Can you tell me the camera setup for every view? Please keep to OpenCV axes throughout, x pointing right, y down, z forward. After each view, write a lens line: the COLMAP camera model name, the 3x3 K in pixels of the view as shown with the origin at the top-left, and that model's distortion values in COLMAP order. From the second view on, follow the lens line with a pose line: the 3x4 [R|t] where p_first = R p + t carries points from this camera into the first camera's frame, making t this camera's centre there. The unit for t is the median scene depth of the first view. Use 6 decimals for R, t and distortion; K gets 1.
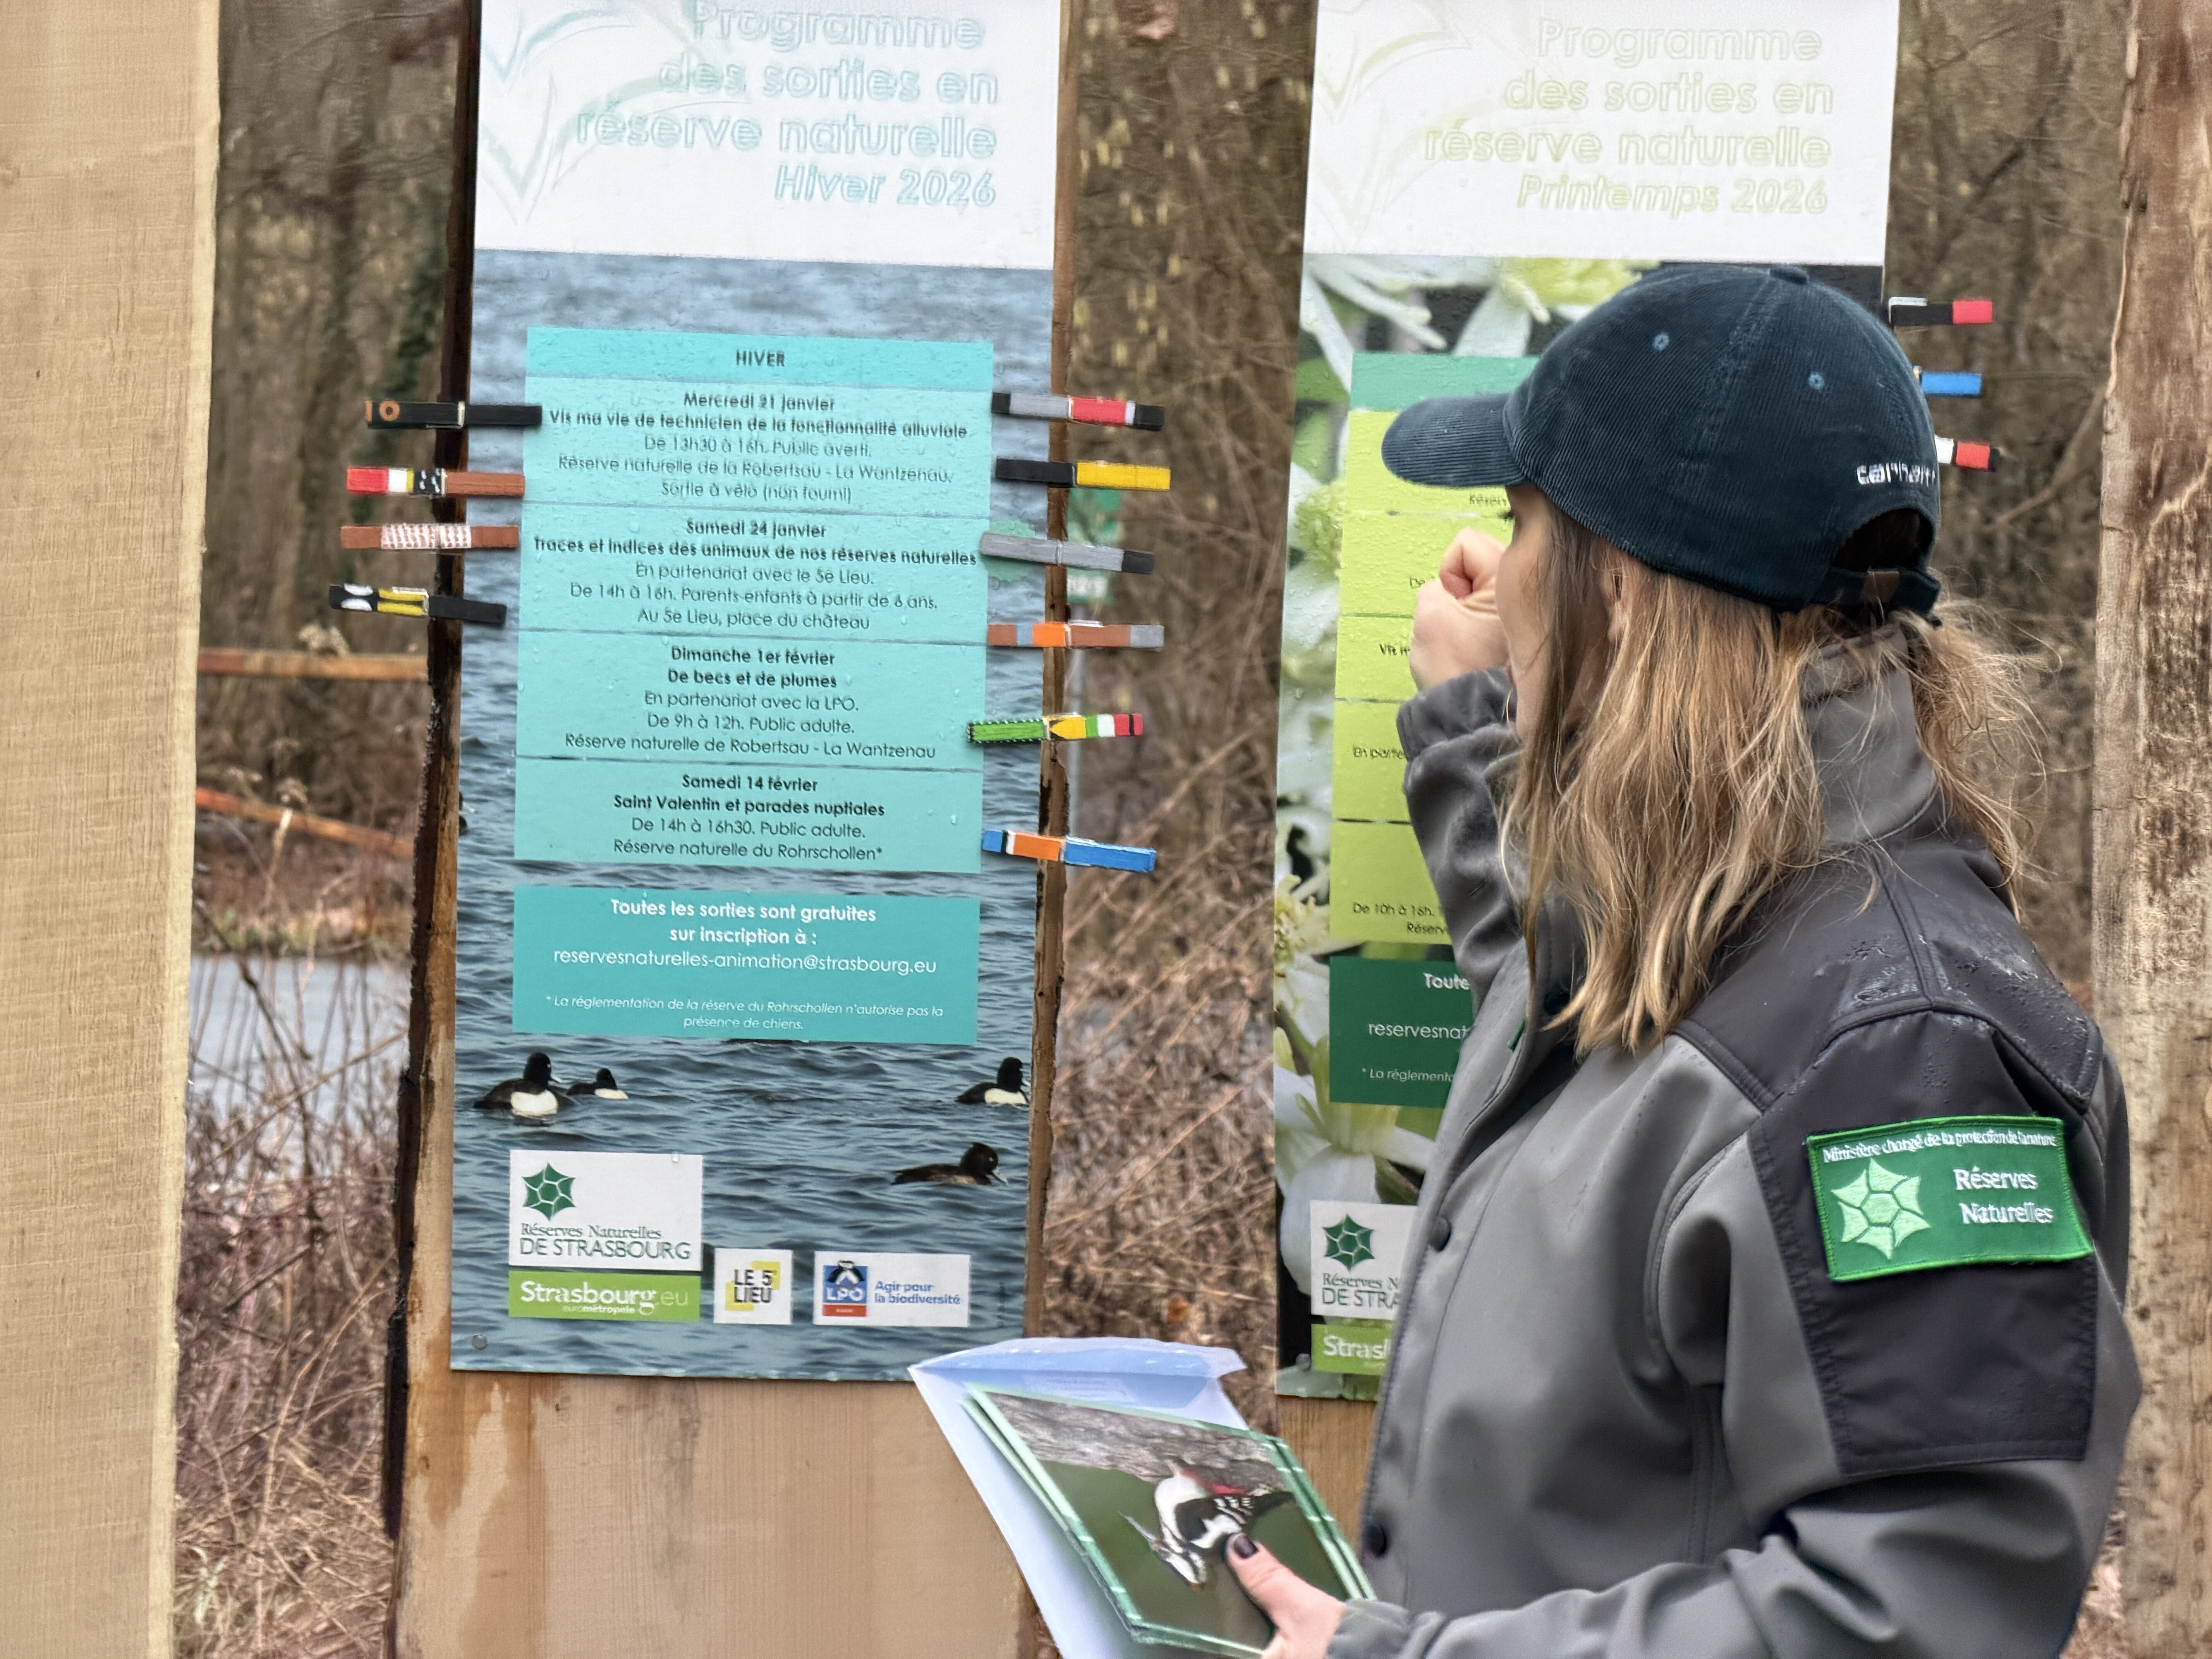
lens RADIAL K [[6839.4, 0, 1106.0], [0, 6839.4, 829.5], [0, 0, 1]] dist [0.121606, -0.810897]
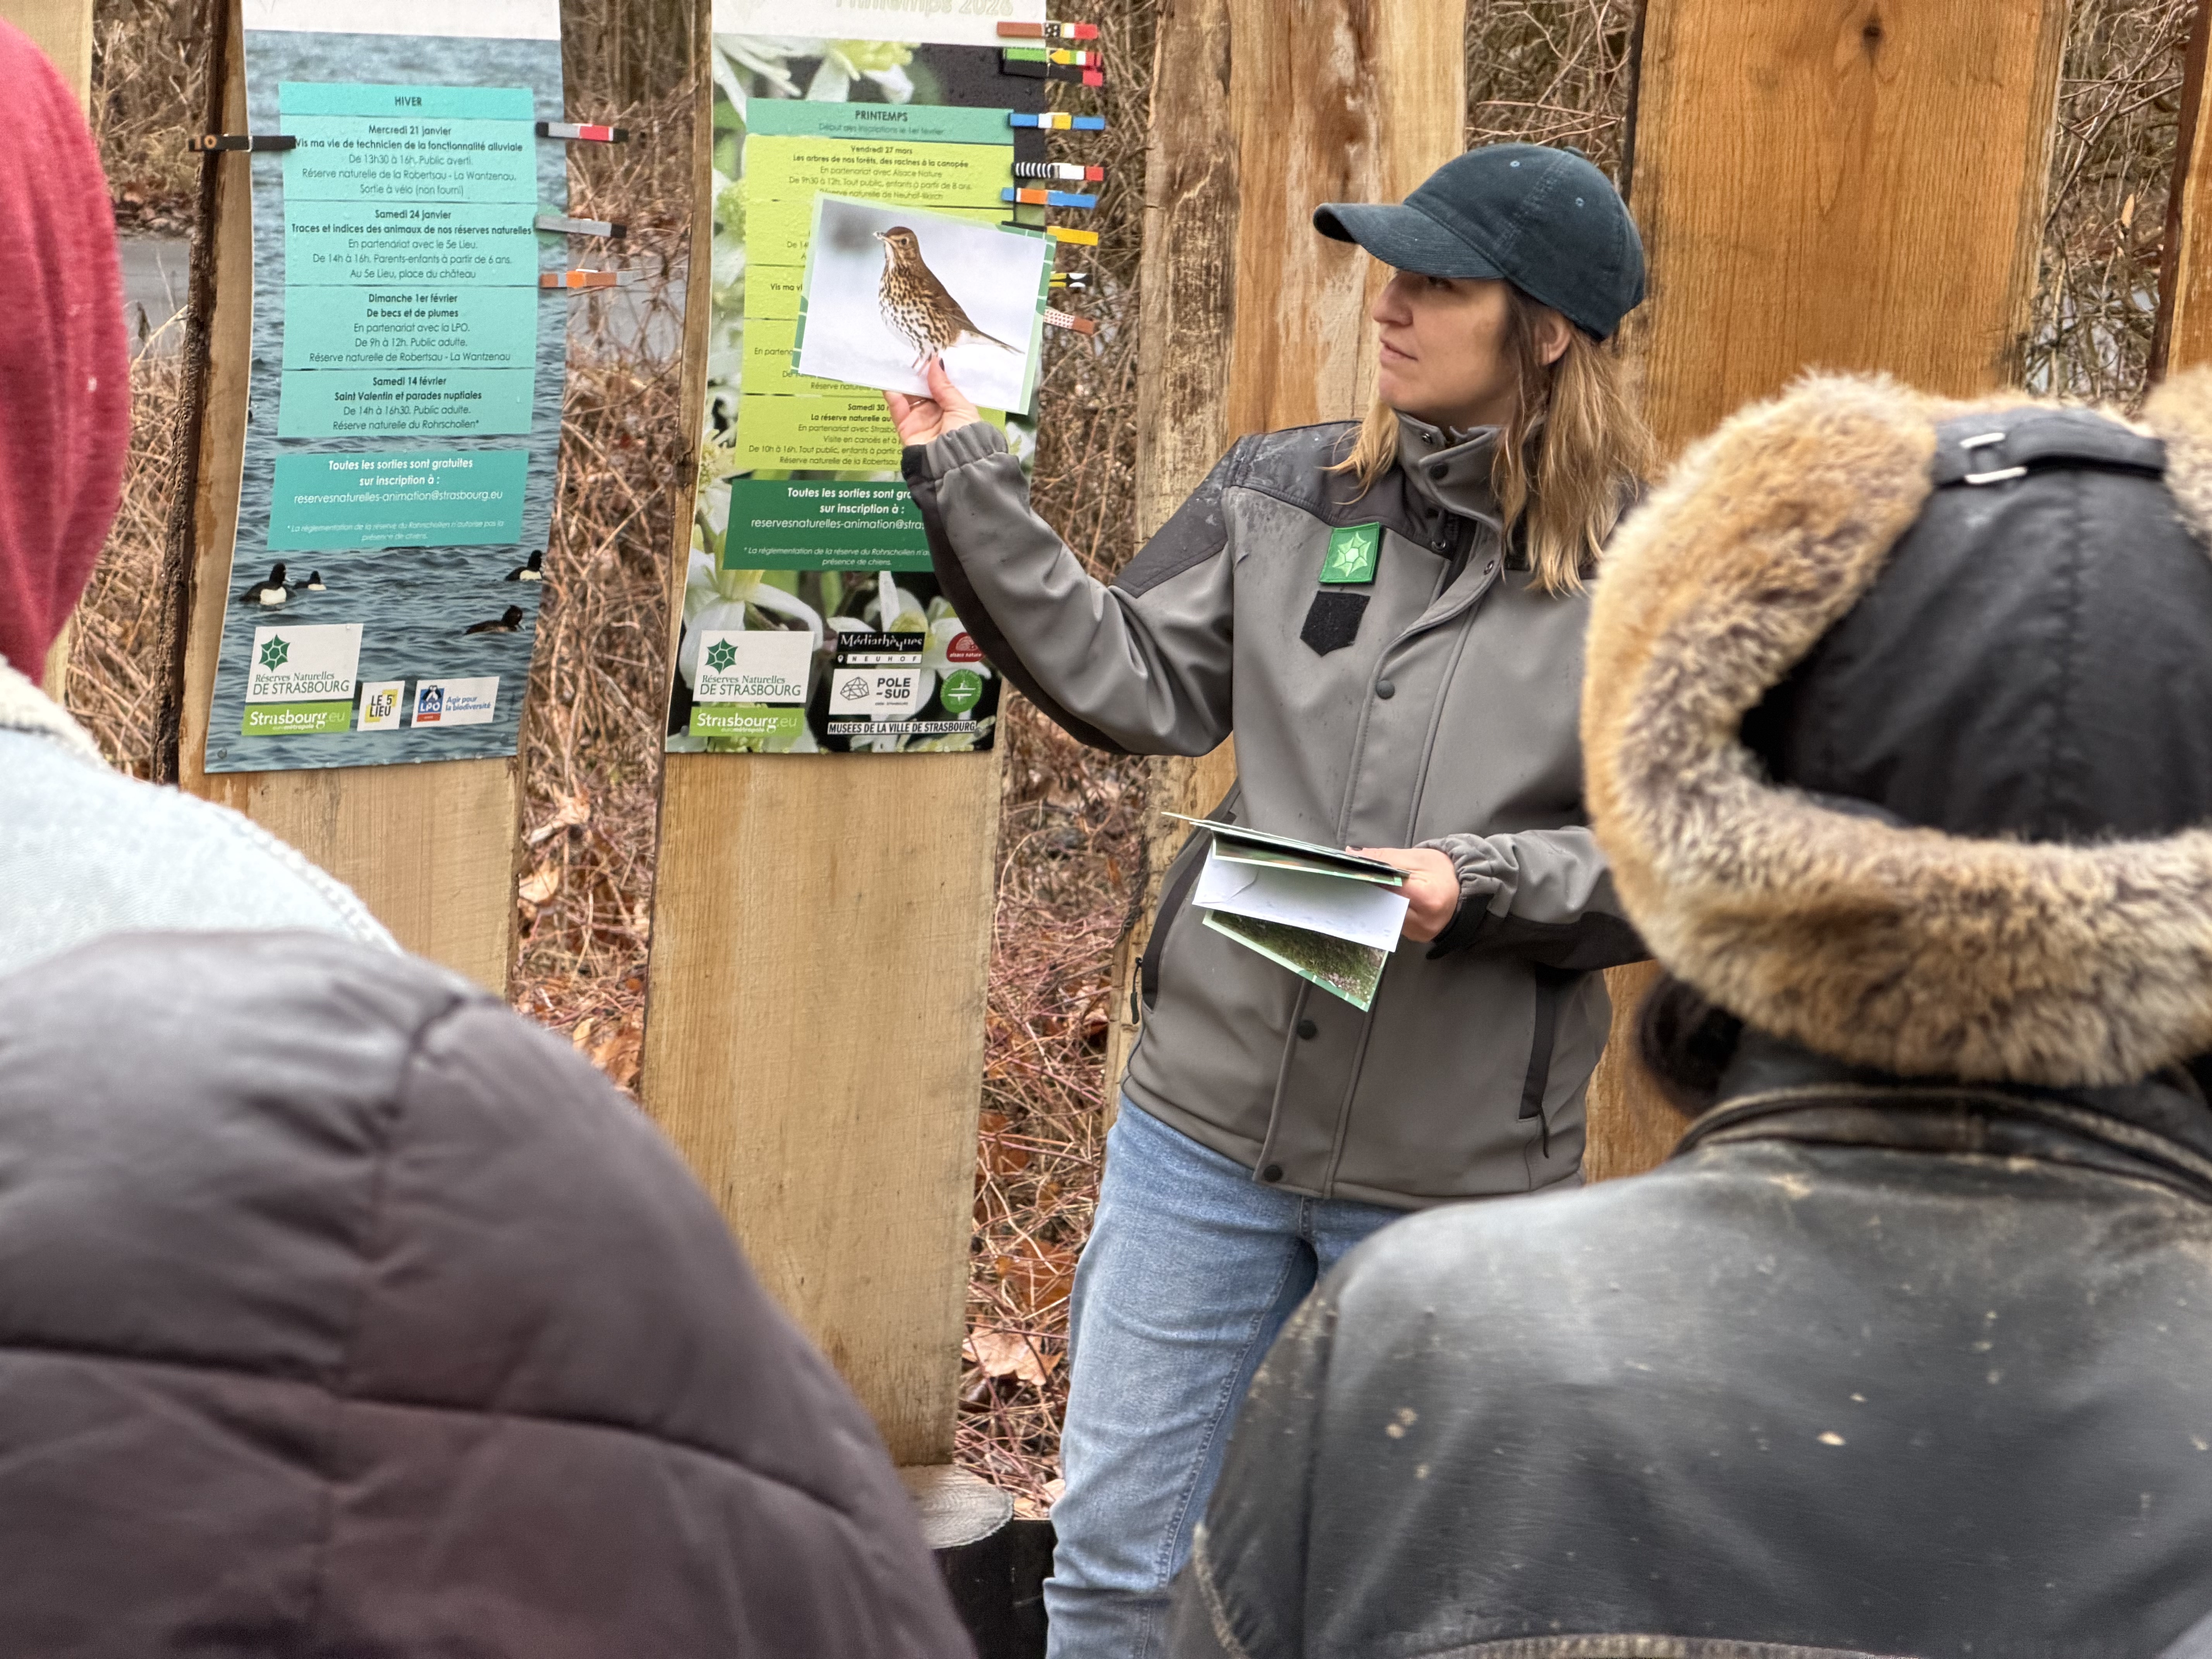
lens RADIAL K [[6839.4, 0, 1106.0], [0, 6839.4, 829.5], [0, 0, 1]] dist [0.121606, -0.810897]
pose [[0.777222, -0.077362, 0.624453, -0.895255], [-0.011611, 0.990481, 0.137160, -0.119458], [-0.629120, -0.113854, 0.768925, -0.288322]]
